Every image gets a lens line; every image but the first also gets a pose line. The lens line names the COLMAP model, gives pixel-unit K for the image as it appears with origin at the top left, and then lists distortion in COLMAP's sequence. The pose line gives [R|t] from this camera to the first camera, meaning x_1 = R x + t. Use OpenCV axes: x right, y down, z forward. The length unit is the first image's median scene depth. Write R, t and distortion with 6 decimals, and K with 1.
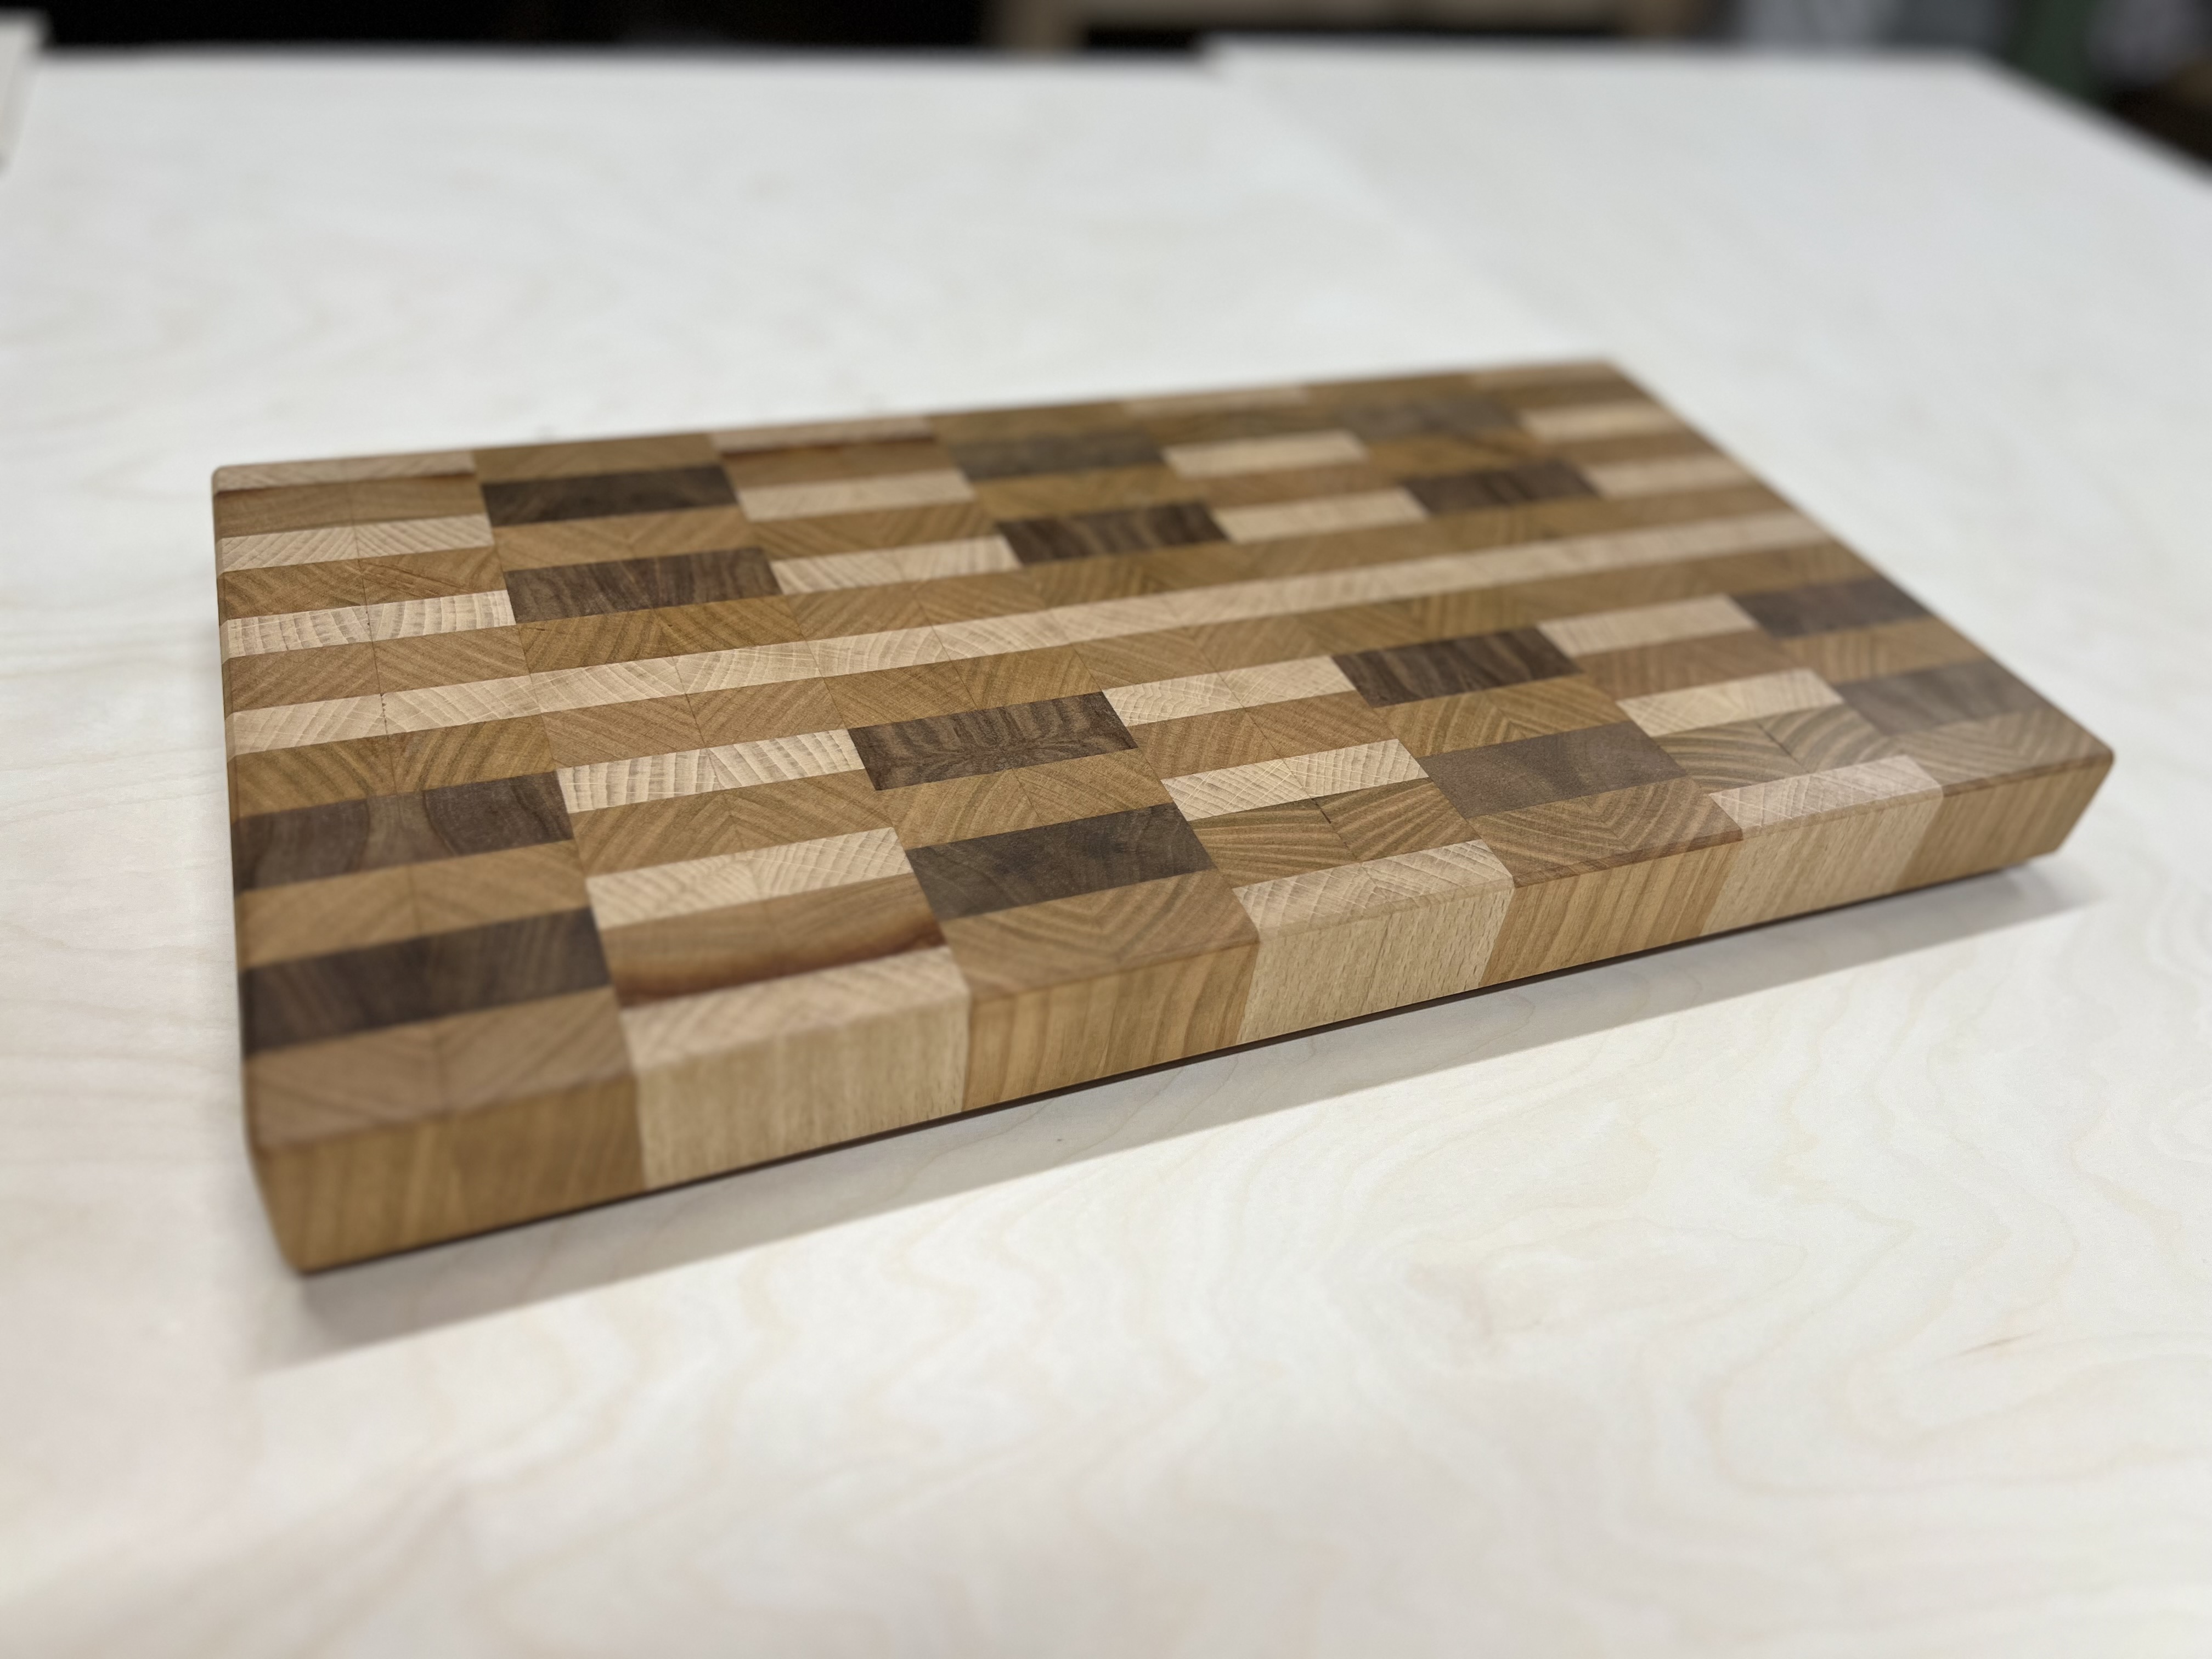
lens RADIAL K [[1705.5, 0, 1119.0], [0, 1705.5, 836.1], [0, 0, 1]] dist [0.034116, -0.049176]
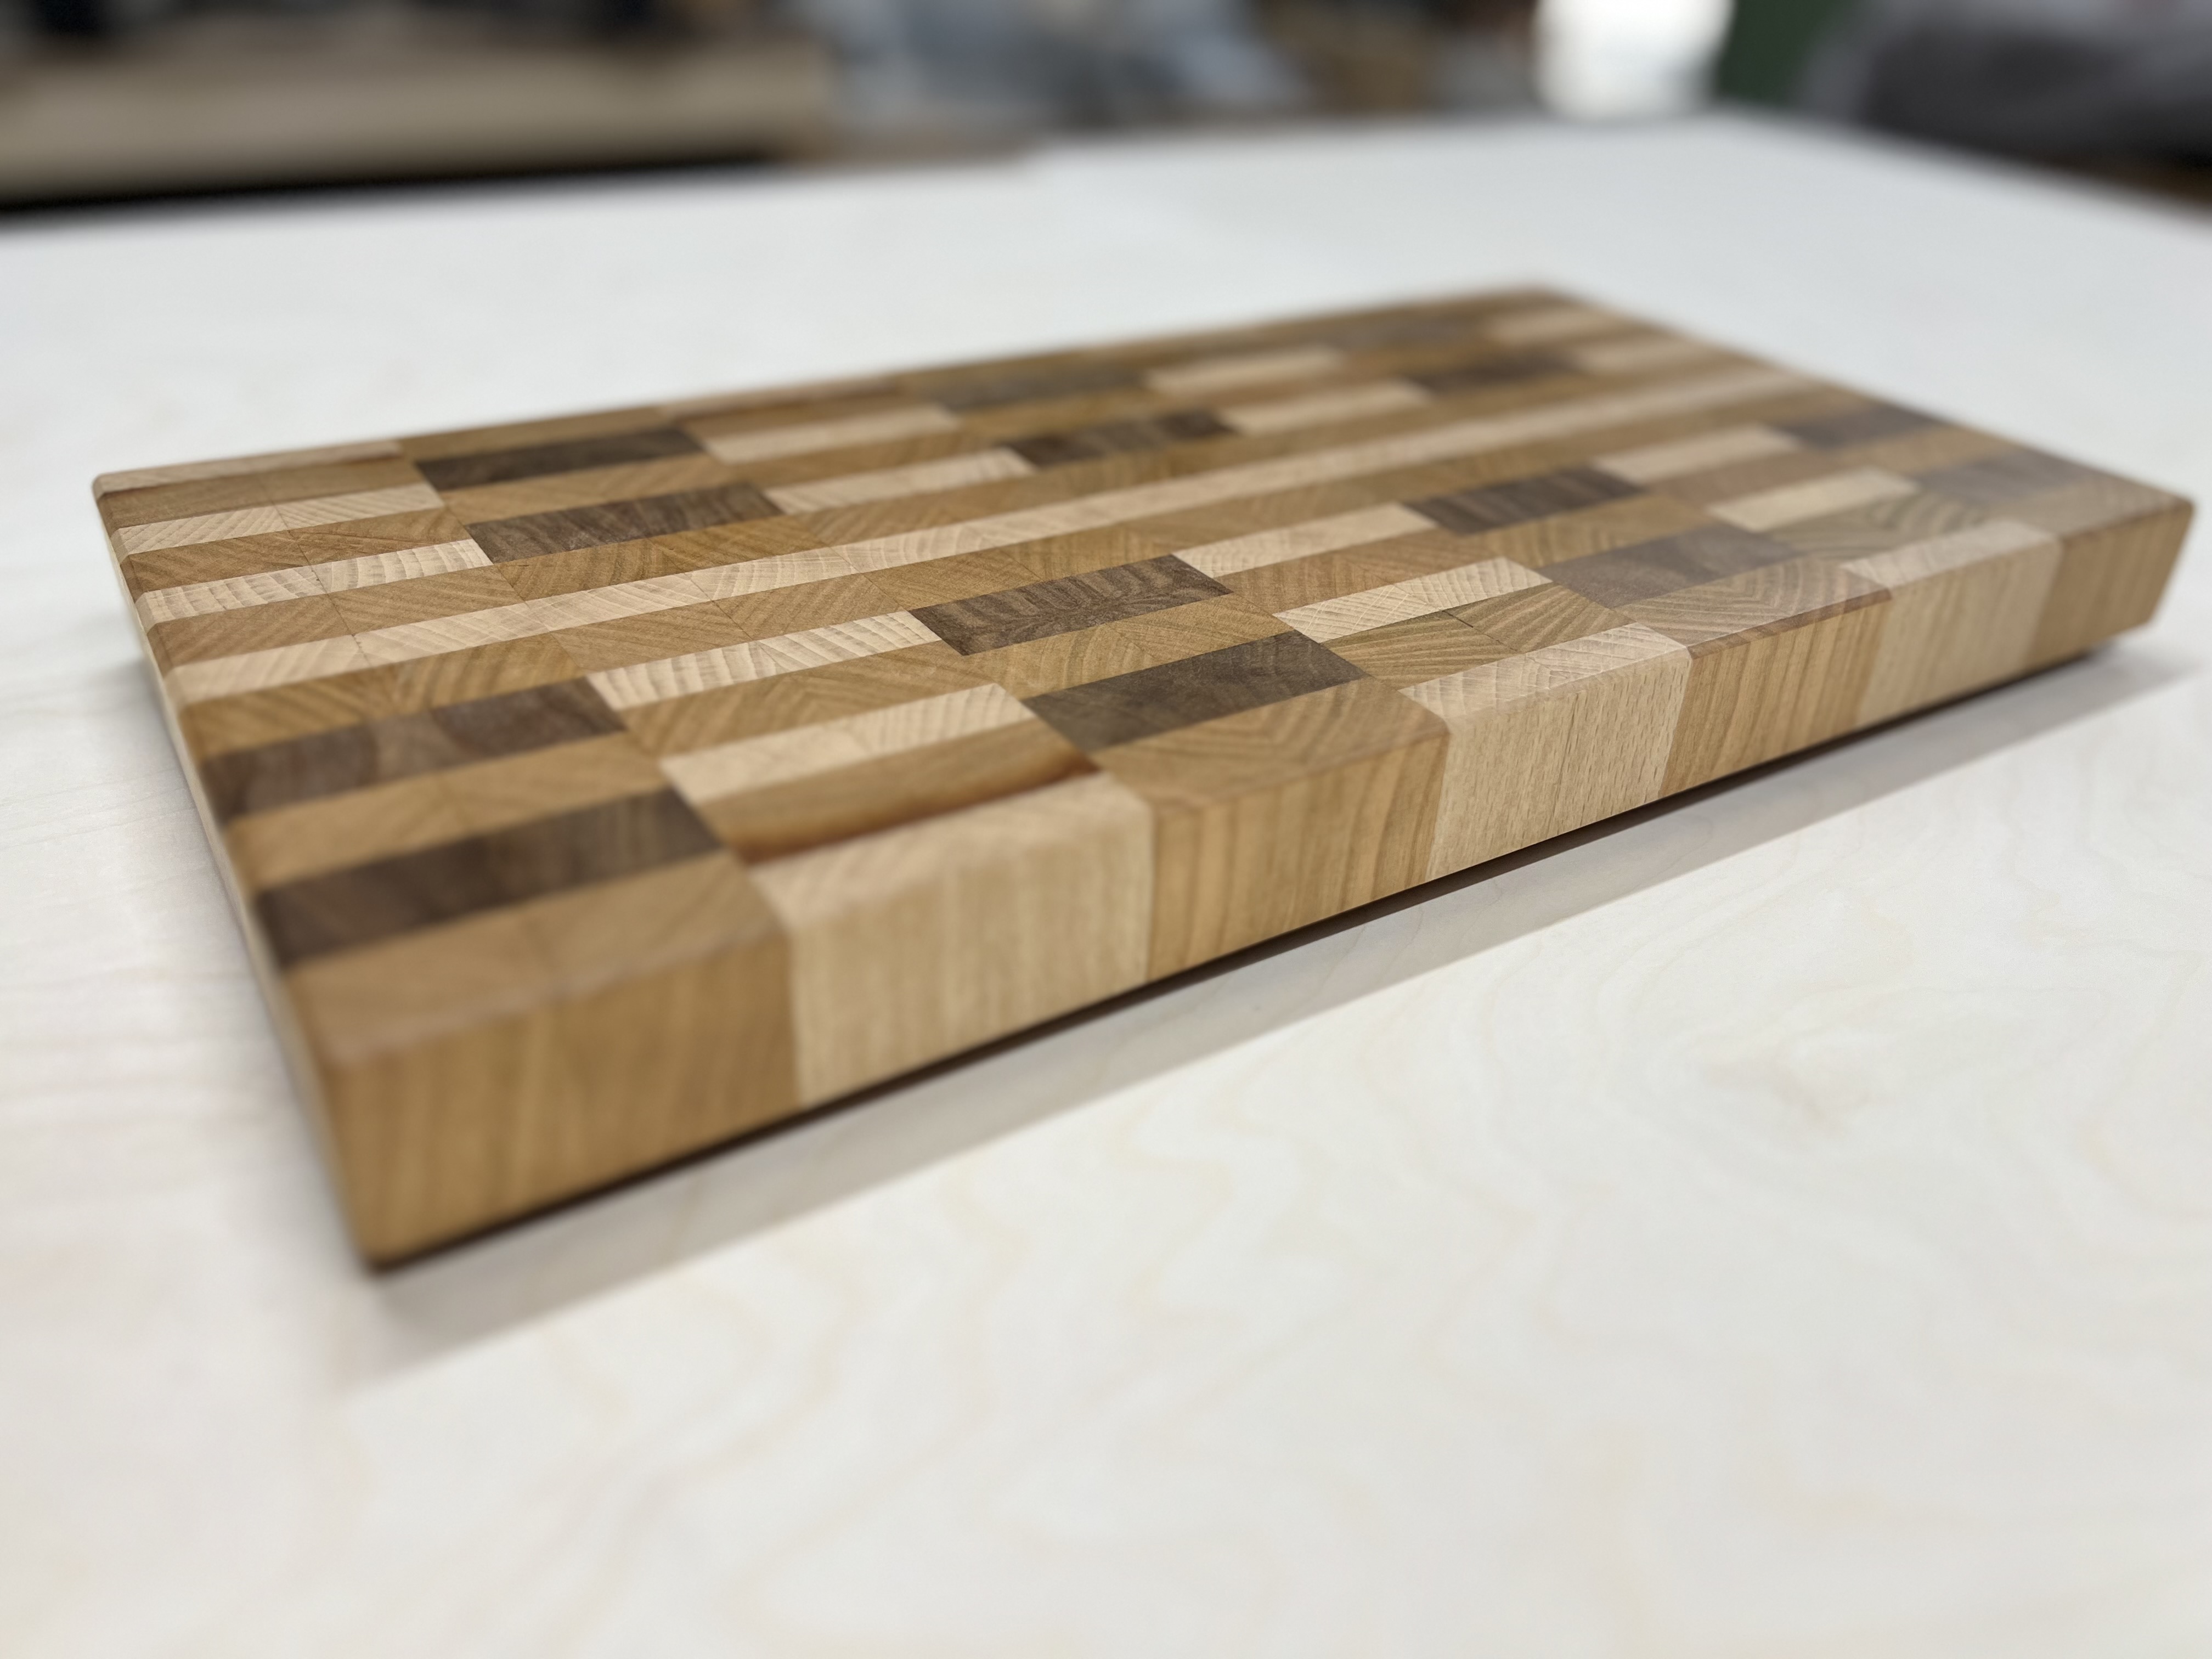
lens RADIAL K [[1705.5, 0, 1110.5], [0, 1705.5, 824.7], [0, 0, 1]] dist [0.034116, -0.049176]
pose [[0.980907, -0.156420, 0.115560, -0.178420], [0.172395, 0.974382, -0.144426, 0.188154], [-0.090009, 0.161590, 0.982745, 0.163570]]
